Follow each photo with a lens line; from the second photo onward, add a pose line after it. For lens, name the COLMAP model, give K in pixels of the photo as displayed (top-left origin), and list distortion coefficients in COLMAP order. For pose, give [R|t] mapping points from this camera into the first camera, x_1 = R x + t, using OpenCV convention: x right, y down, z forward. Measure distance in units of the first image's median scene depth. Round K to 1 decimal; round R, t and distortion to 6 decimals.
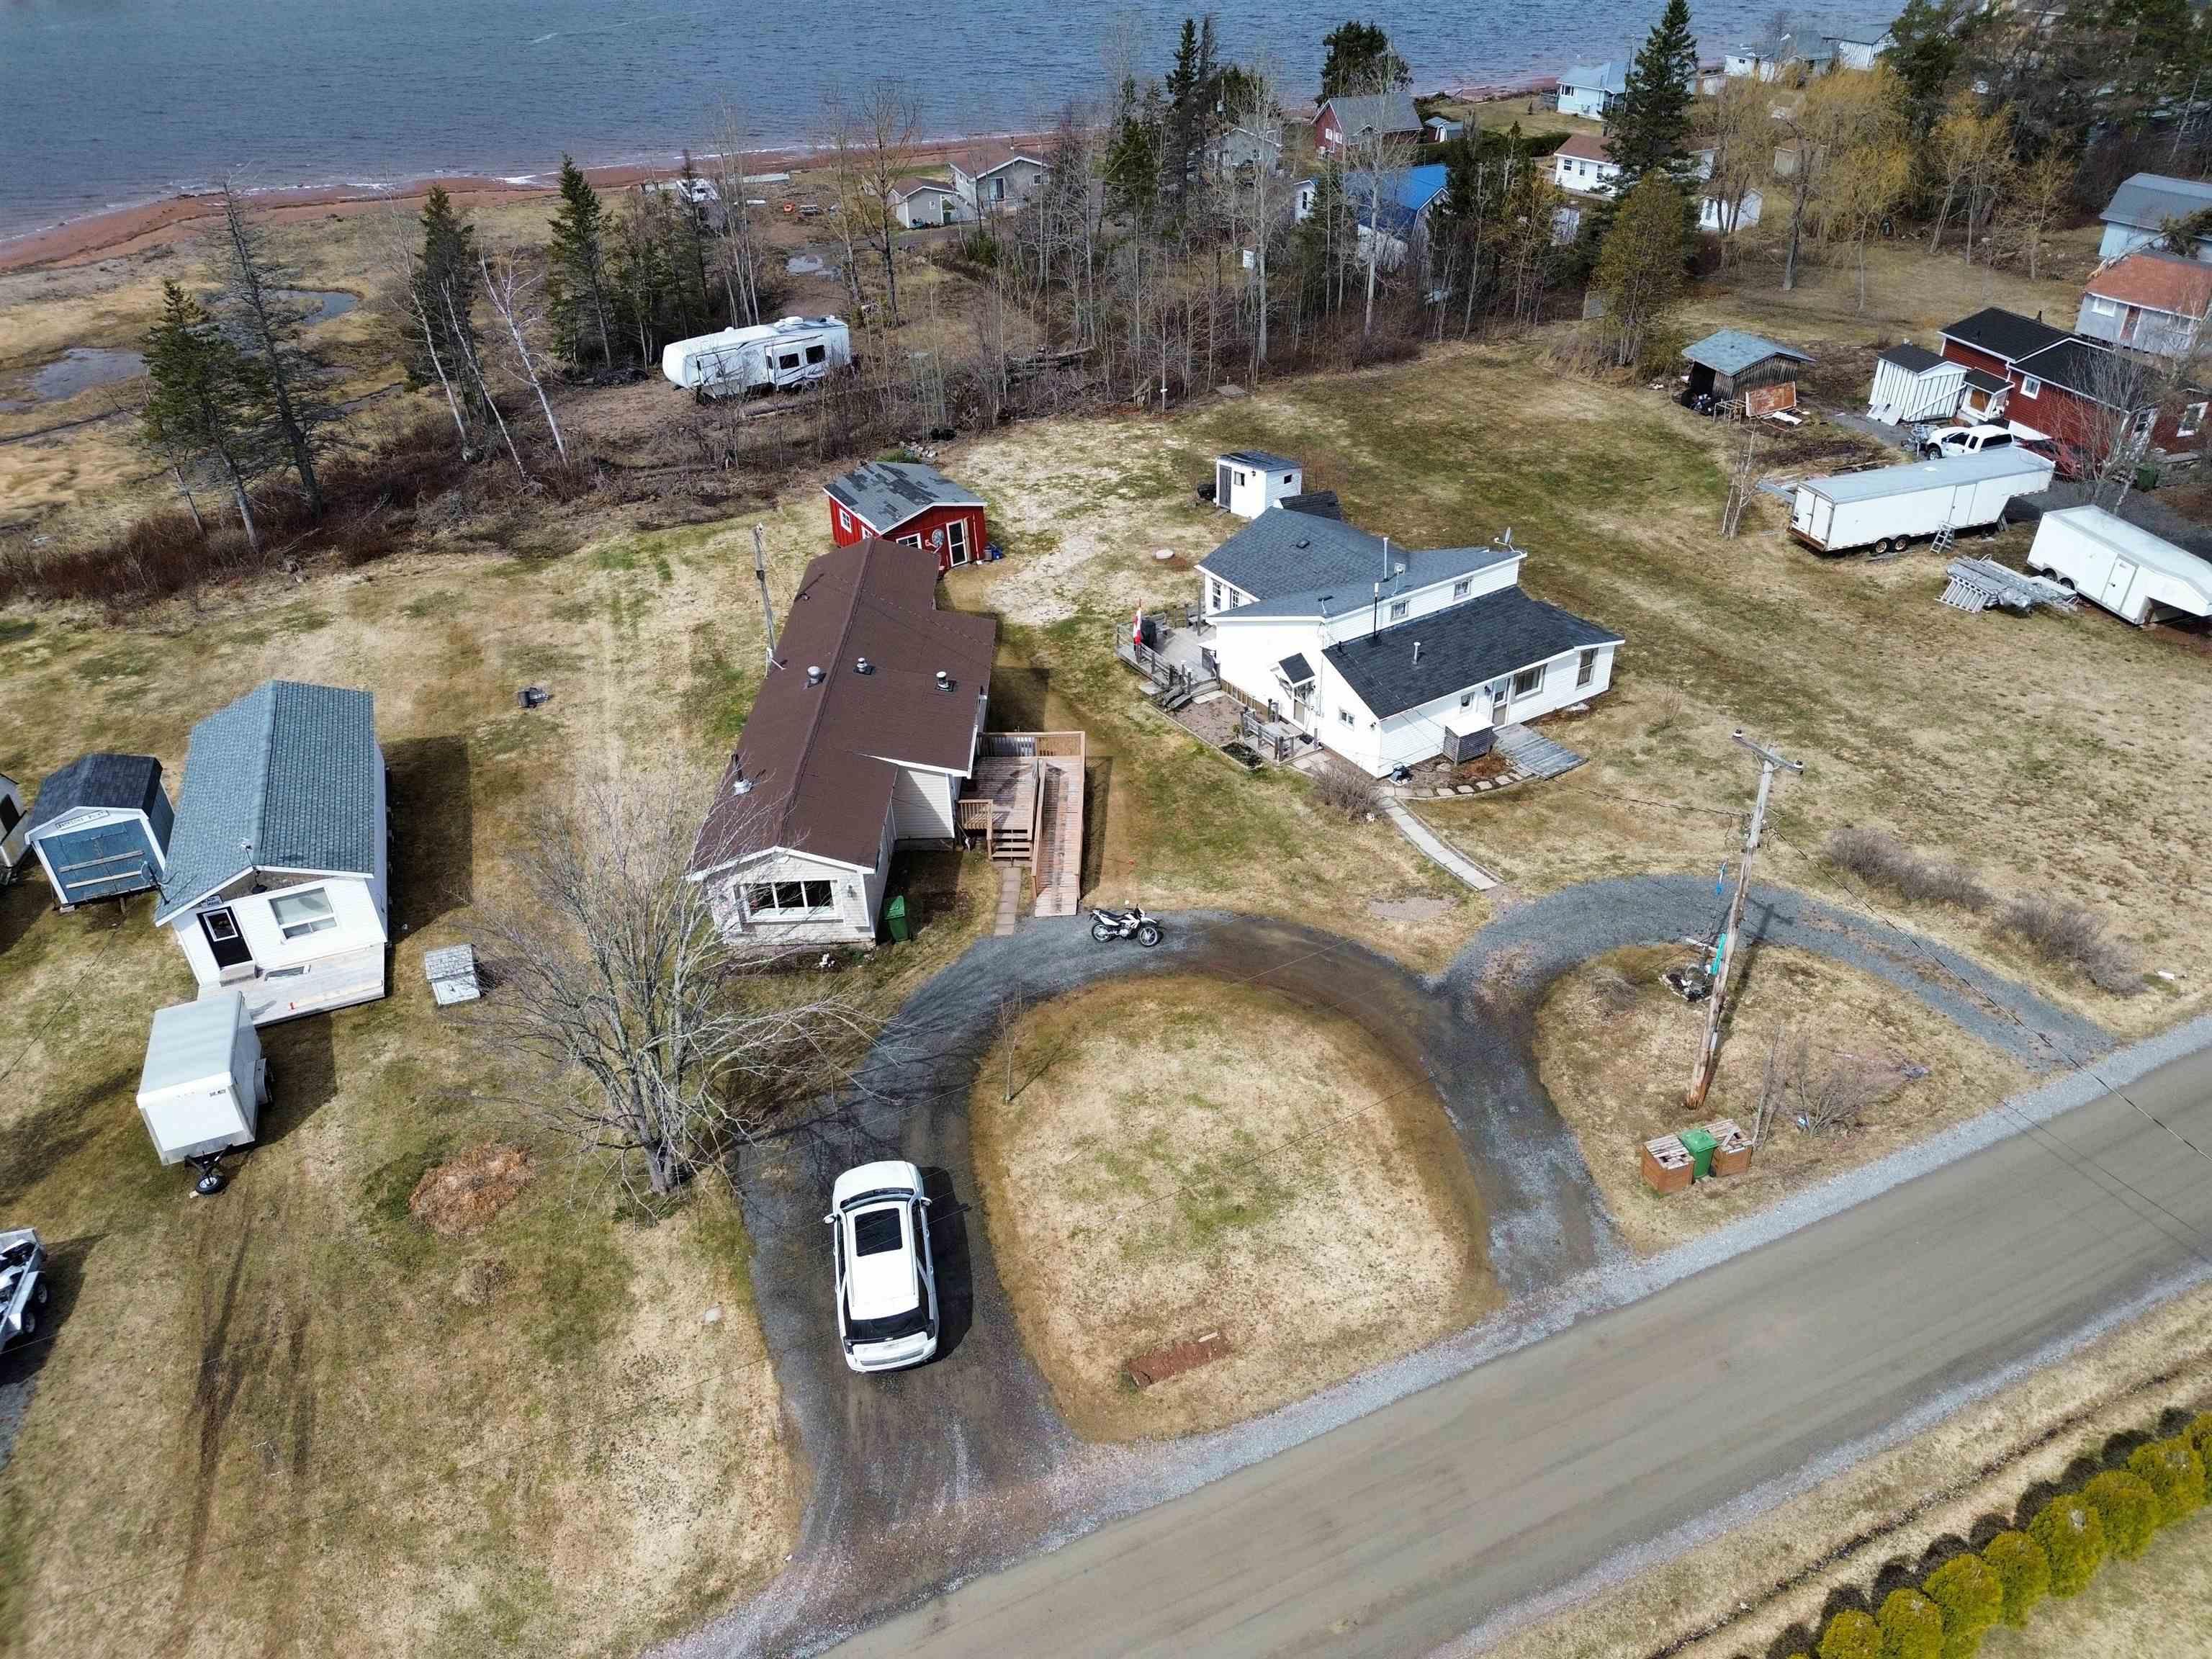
lens RADIAL K [[1542.7, 0, 1107.3], [0, 1542.7, 826.7], [0, 0, 1]] dist [0.070358, -0.067018]
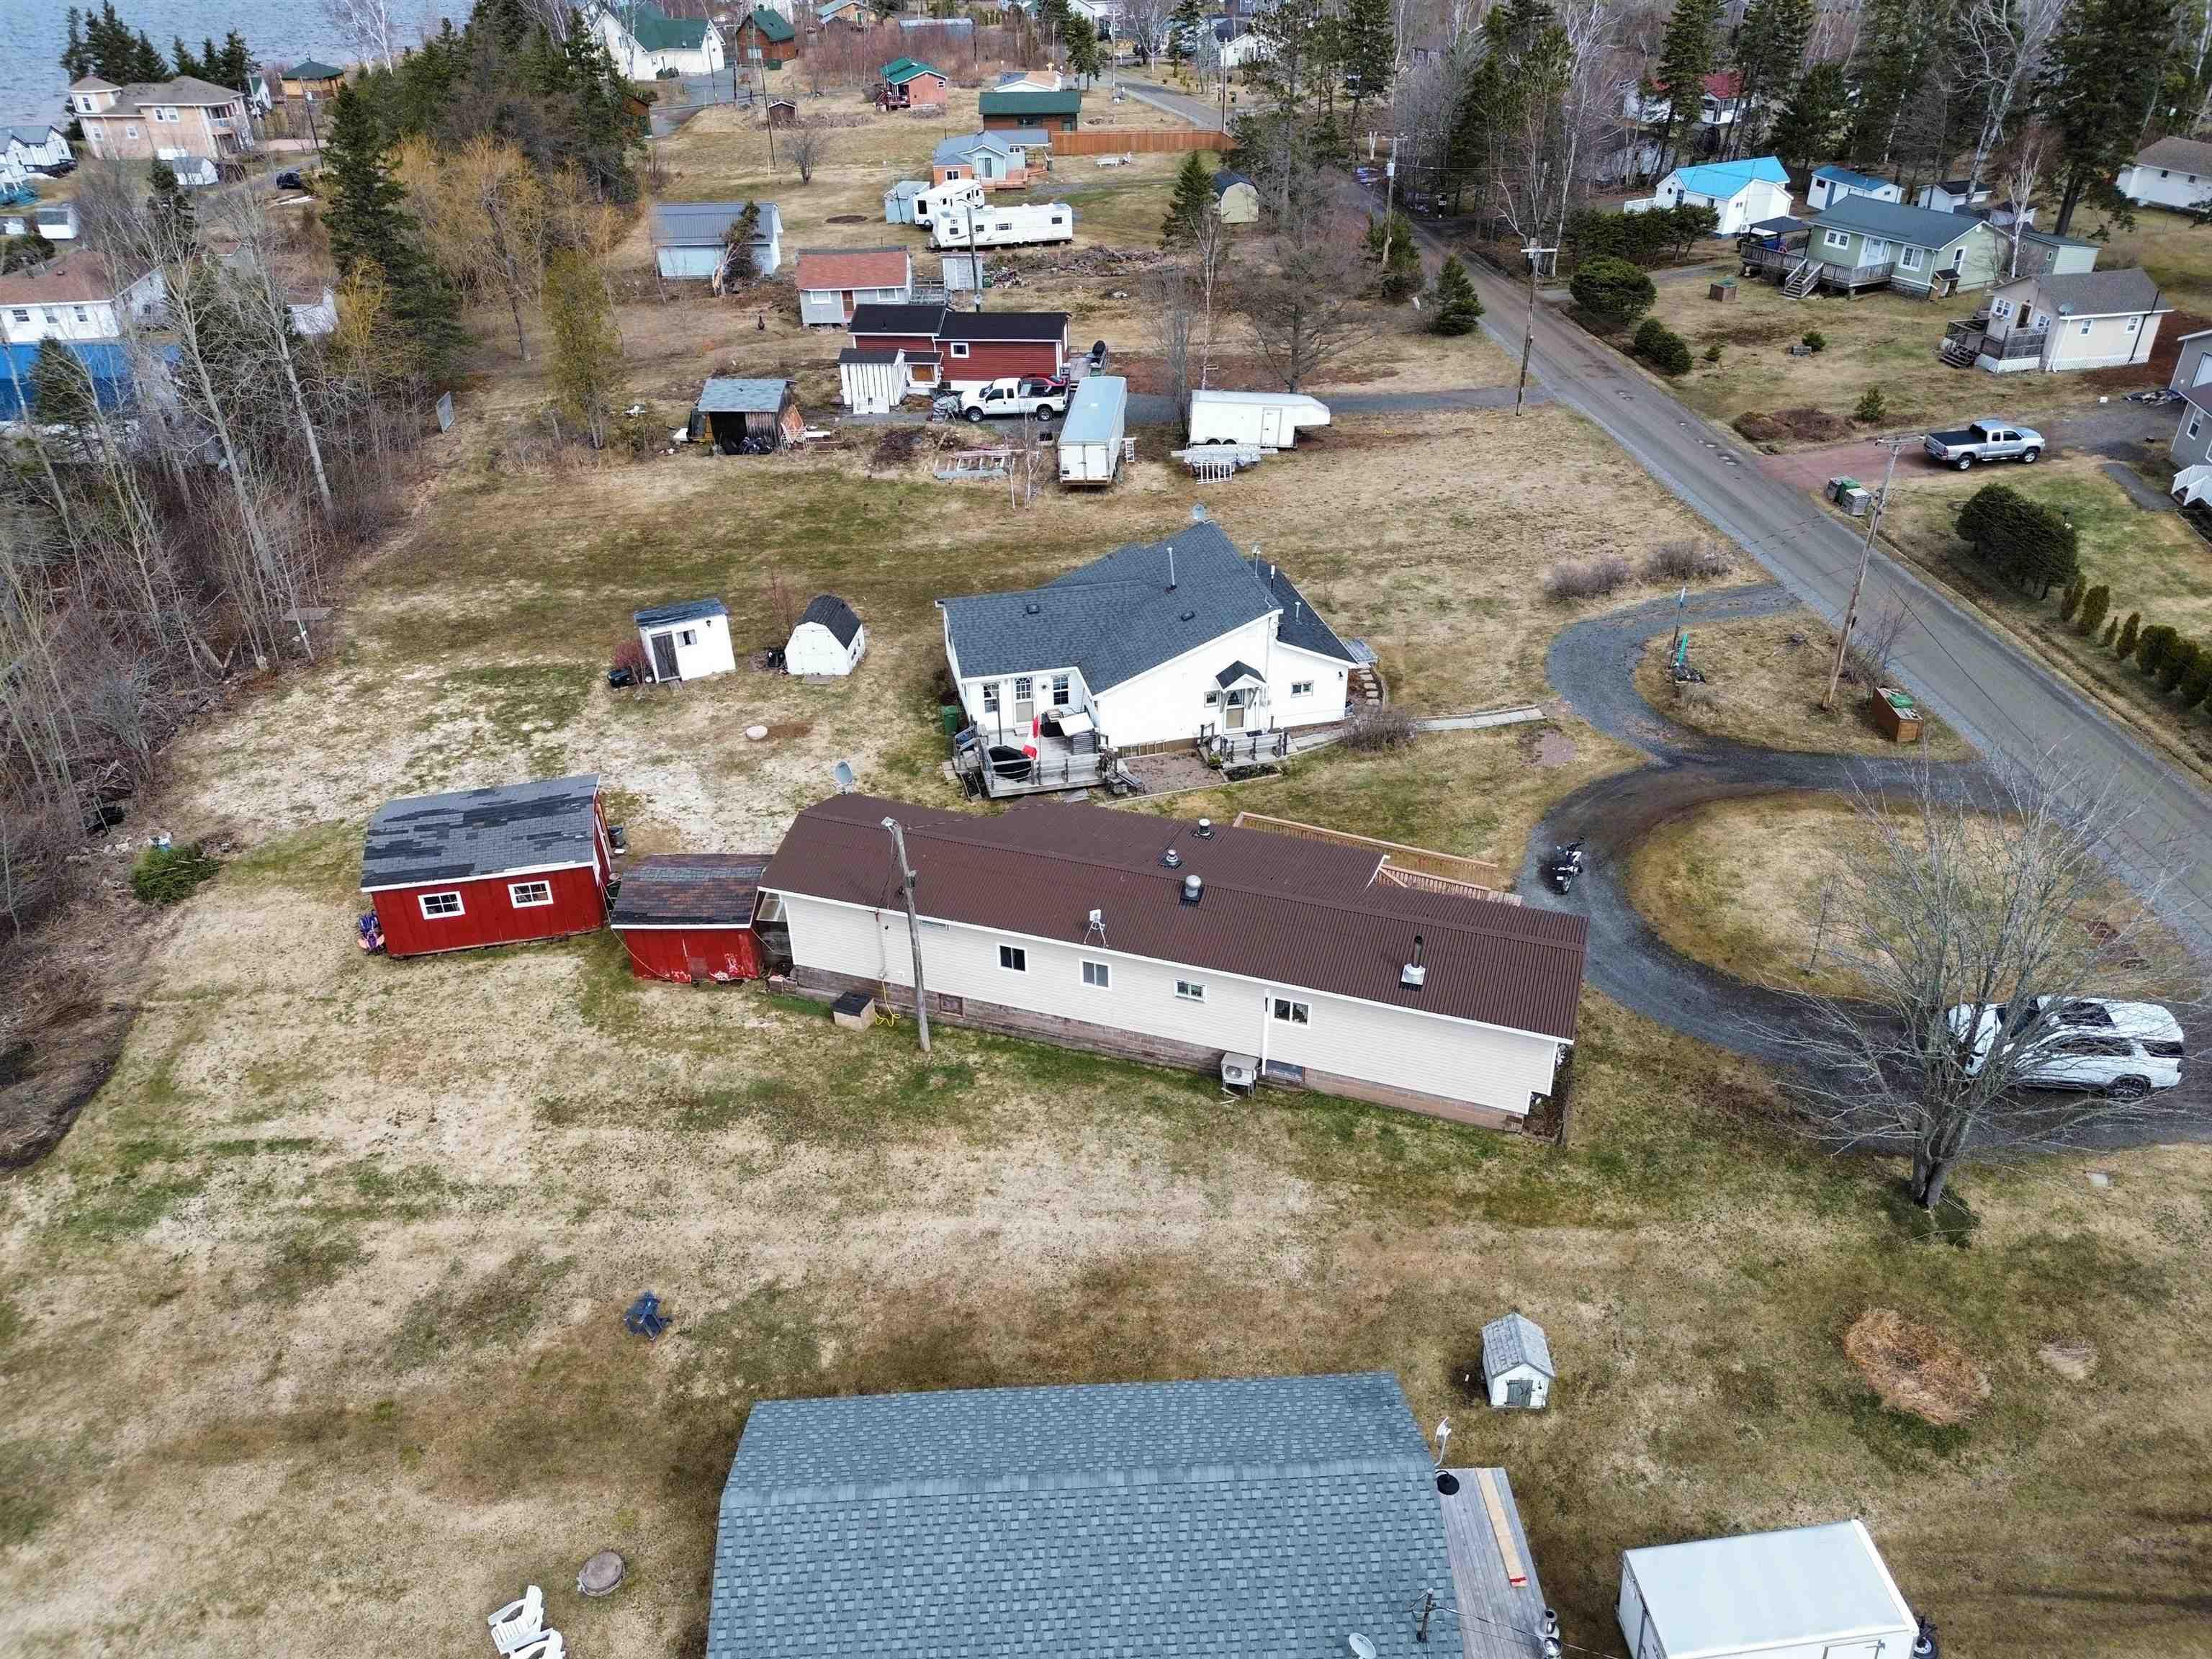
lens RADIAL K [[1542.7, 0, 1117.8], [0, 1542.7, 838.8], [0, 0, 1]] dist [0.070358, -0.067018]
pose [[0.326559, -0.477682, 0.815585, -0.600282], [0.515052, 0.813455, 0.270208, -0.251776], [-0.792515, 0.331830, 0.511673, 0.432308]]
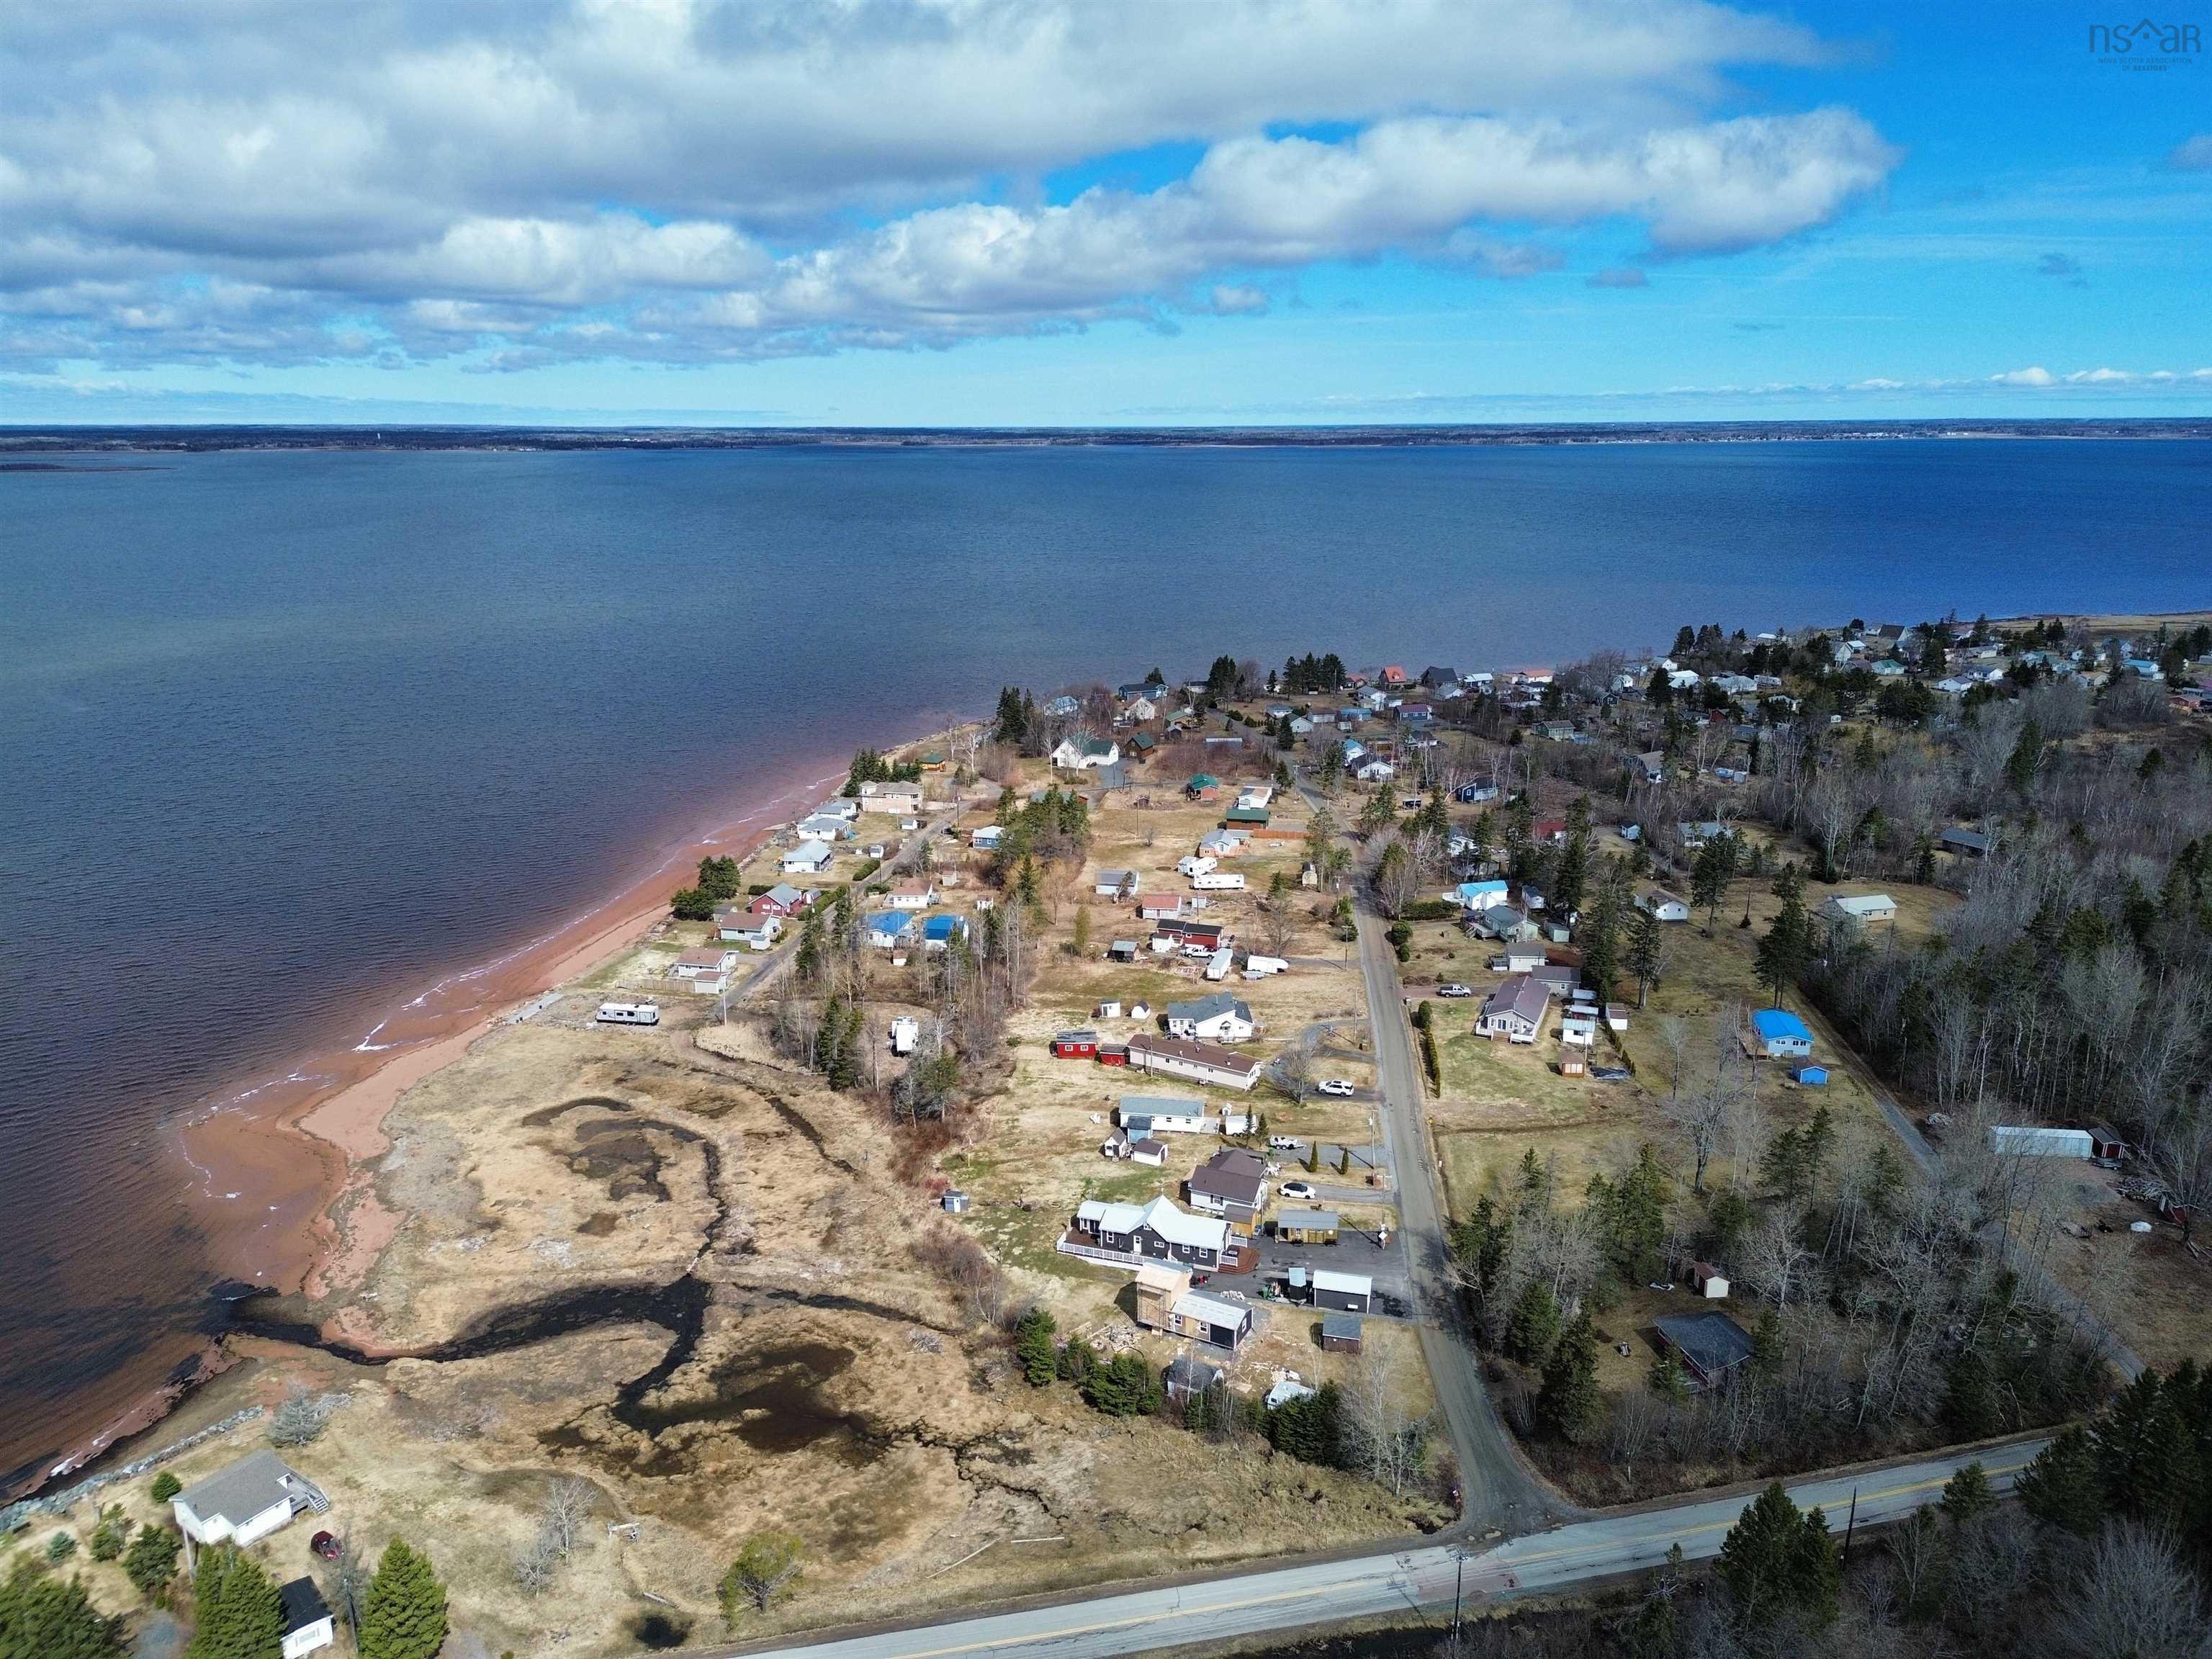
lens RADIAL K [[1542.7, 0, 1108.4], [0, 1542.7, 825.8], [0, 0, 1]] dist [0.070358, -0.067018]
pose [[0.519741, -0.187793, 0.833429, -3.019216], [0.454231, 0.886971, -0.083409, -0.315146], [-0.723563, 0.421920, 0.546296, -1.241765]]
